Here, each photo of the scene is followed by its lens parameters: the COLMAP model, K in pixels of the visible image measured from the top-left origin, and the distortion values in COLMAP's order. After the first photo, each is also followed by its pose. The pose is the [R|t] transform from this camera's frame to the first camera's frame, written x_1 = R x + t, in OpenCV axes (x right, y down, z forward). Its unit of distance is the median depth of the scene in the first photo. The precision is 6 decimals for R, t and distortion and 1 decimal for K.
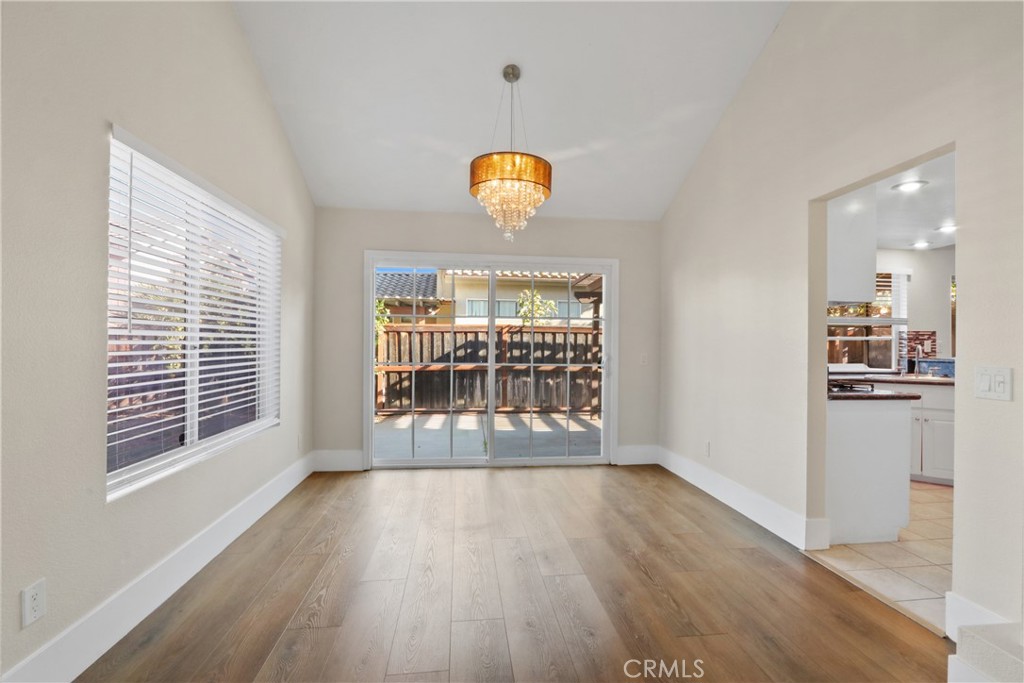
lens RADIAL K [[473.7, 0, 514.8], [0, 473.7, 344.4], [0, 0, 1]] dist [-0.015188, -0.000452]
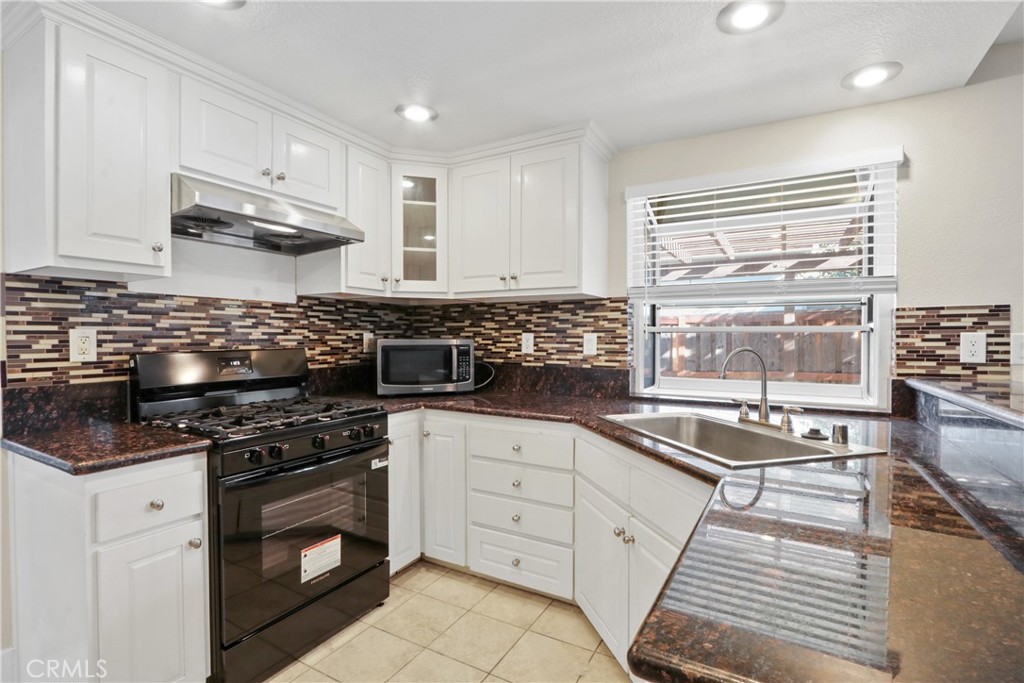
lens RADIAL K [[473.7, 0, 516.8], [0, 473.7, 344.0], [0, 0, 1]] dist [-0.015188, -0.000452]
pose [[0.816960, 0.007257, -0.576649, 0.801444], [0.002681, 0.999862, 0.016381, -0.005241], [0.576688, -0.014929, 0.816828, 0.499284]]
